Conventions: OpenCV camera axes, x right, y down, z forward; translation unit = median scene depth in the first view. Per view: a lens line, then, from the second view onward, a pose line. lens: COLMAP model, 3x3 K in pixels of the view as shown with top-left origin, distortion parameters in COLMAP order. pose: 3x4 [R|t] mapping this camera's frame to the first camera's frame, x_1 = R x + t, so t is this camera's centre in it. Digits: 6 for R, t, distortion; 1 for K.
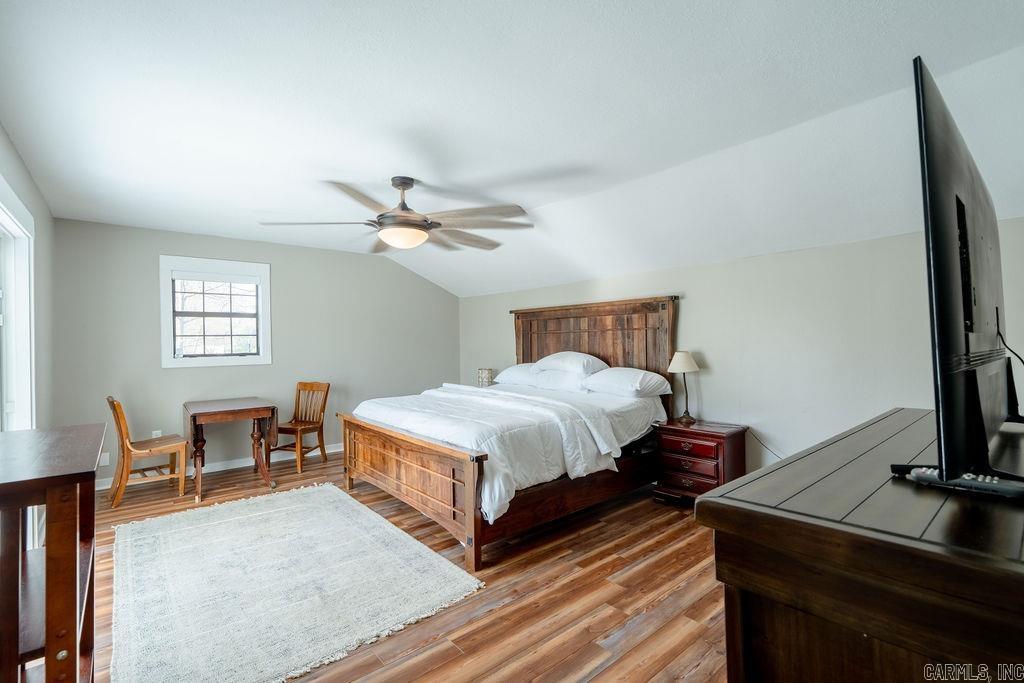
lens RADIAL K [[457.2, 0, 508.5], [0, 457.2, 340.1], [0, 0, 1]] dist [-0.004164, 0.002639]
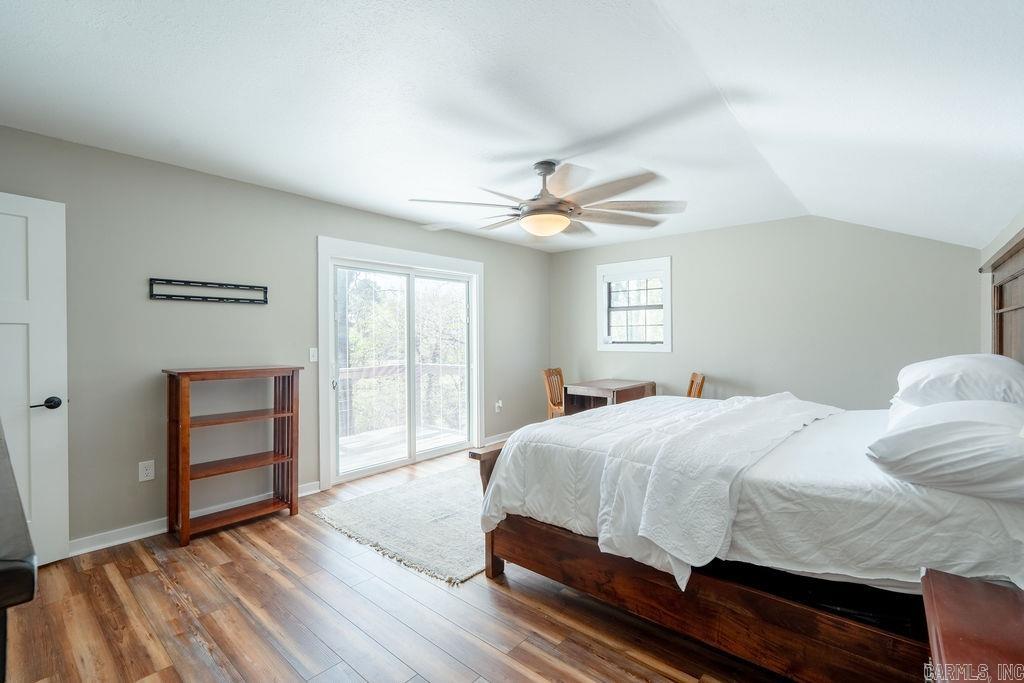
lens RADIAL K [[457.2, 0, 510.1], [0, 457.2, 338.0], [0, 0, 1]] dist [-0.004164, 0.002639]
pose [[0.173403, 0.016915, -0.984706, 0.665786], [0.002500, 0.999842, 0.017615, -0.000499], [0.984848, -0.005516, 0.173334, 0.693556]]
